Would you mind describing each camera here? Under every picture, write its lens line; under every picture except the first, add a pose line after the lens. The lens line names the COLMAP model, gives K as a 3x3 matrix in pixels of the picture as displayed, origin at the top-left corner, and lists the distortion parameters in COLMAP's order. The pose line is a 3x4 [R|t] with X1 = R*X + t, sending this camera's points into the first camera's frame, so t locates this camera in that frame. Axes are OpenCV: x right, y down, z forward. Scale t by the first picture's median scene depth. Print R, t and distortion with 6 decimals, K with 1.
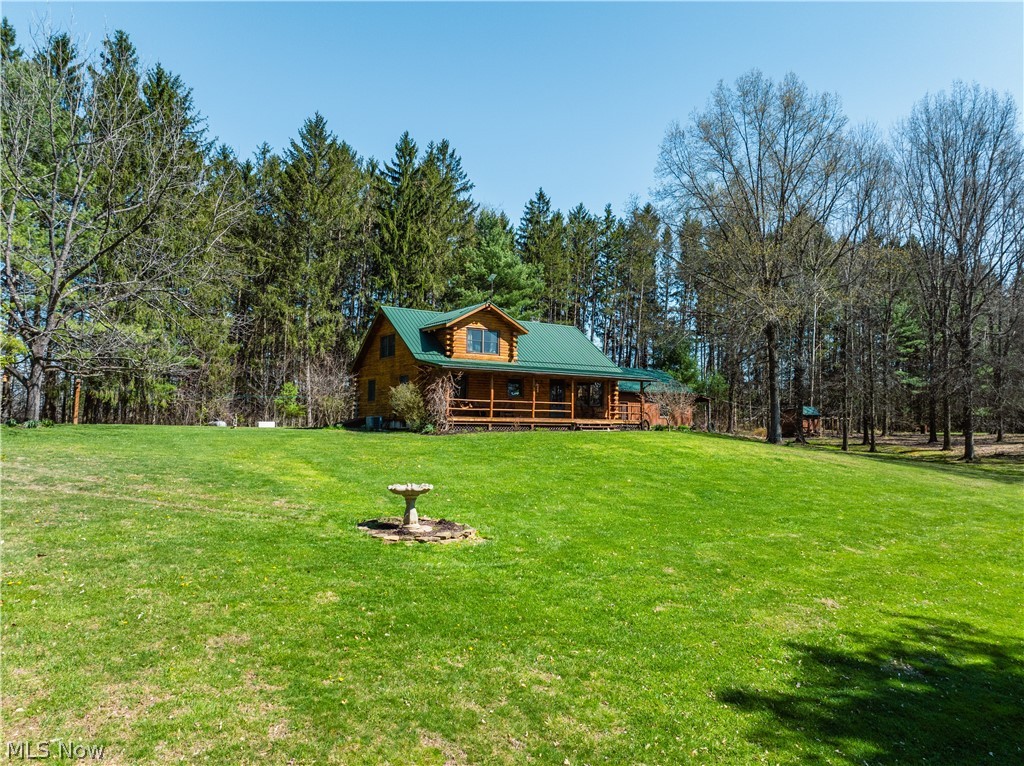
lens RADIAL K [[707.5, 0, 512.0], [0, 707.5, 383.0], [0, 0, 1]] dist [-0.037380, -0.000100]
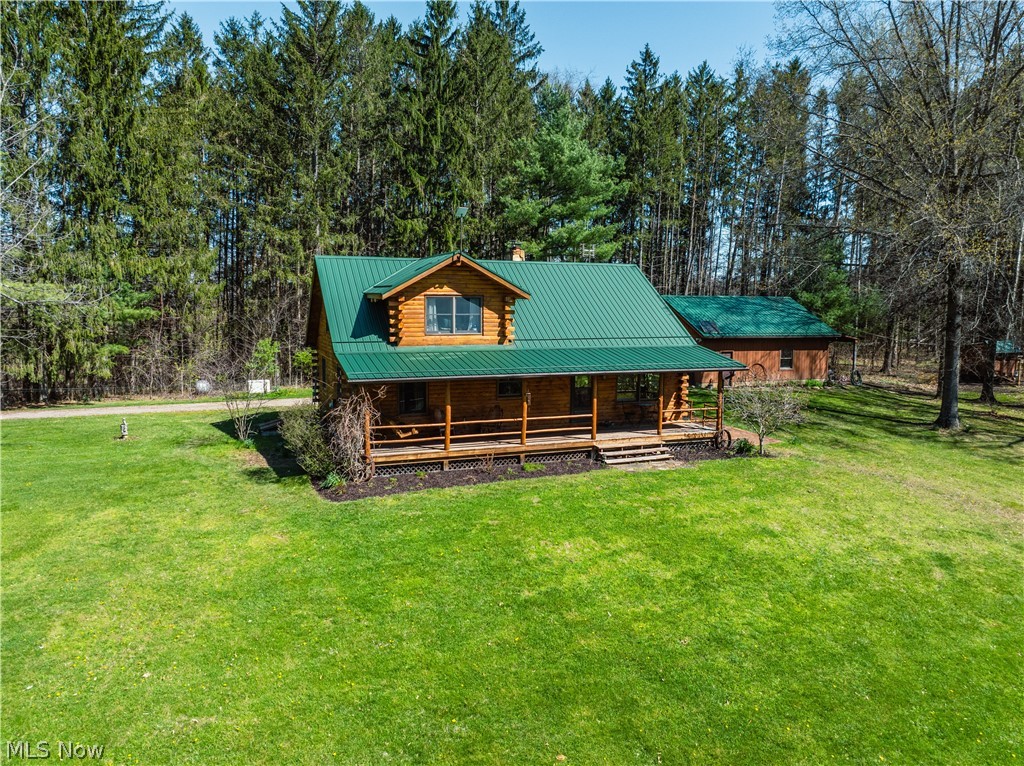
lens RADIAL K [[715.3, 0, 512.0], [0, 715.3, 383.0], [0, 0, 1]] dist [-0.061186, 0.036601]
pose [[0.979376, 0.017938, -0.201250, 0.092569], [0.016771, 0.985397, 0.169445, -0.070384], [0.201351, -0.169325, 0.964773, 0.253824]]
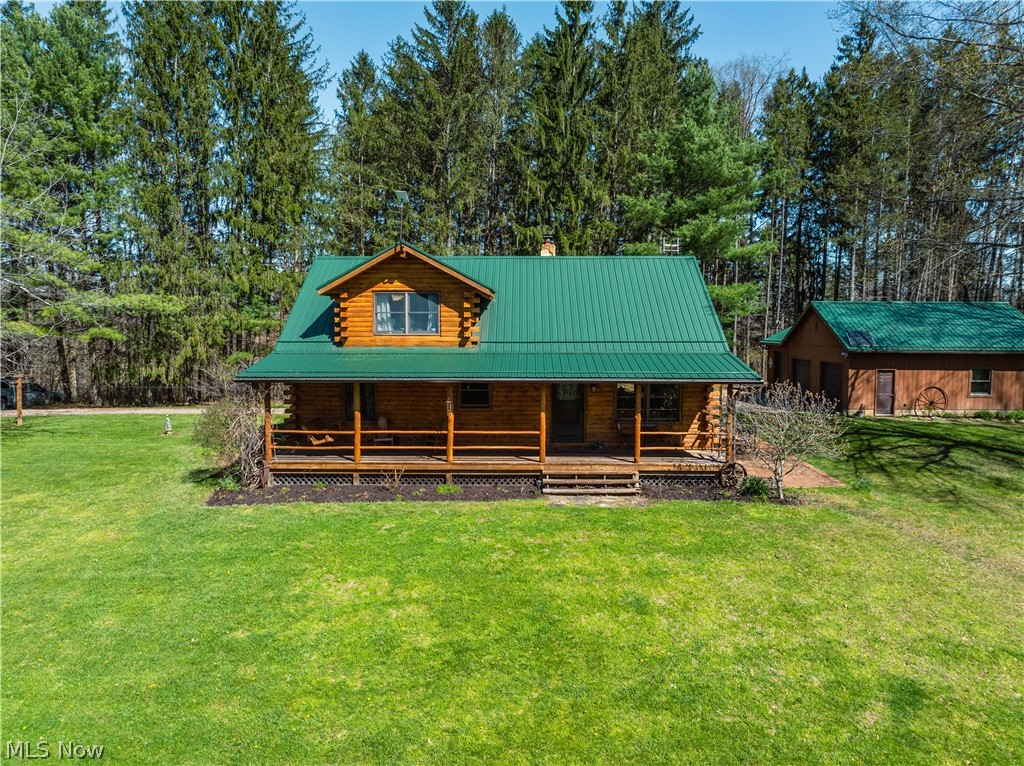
lens RADIAL K [[715.3, 0, 512.0], [0, 715.3, 383.0], [0, 0, 1]] dist [-0.061186, 0.036601]
pose [[0.829050, 0.034349, -0.558118, 0.232140], [0.042097, 0.991445, 0.123551, -0.046557], [0.557587, -0.125925, 0.820512, 0.377947]]
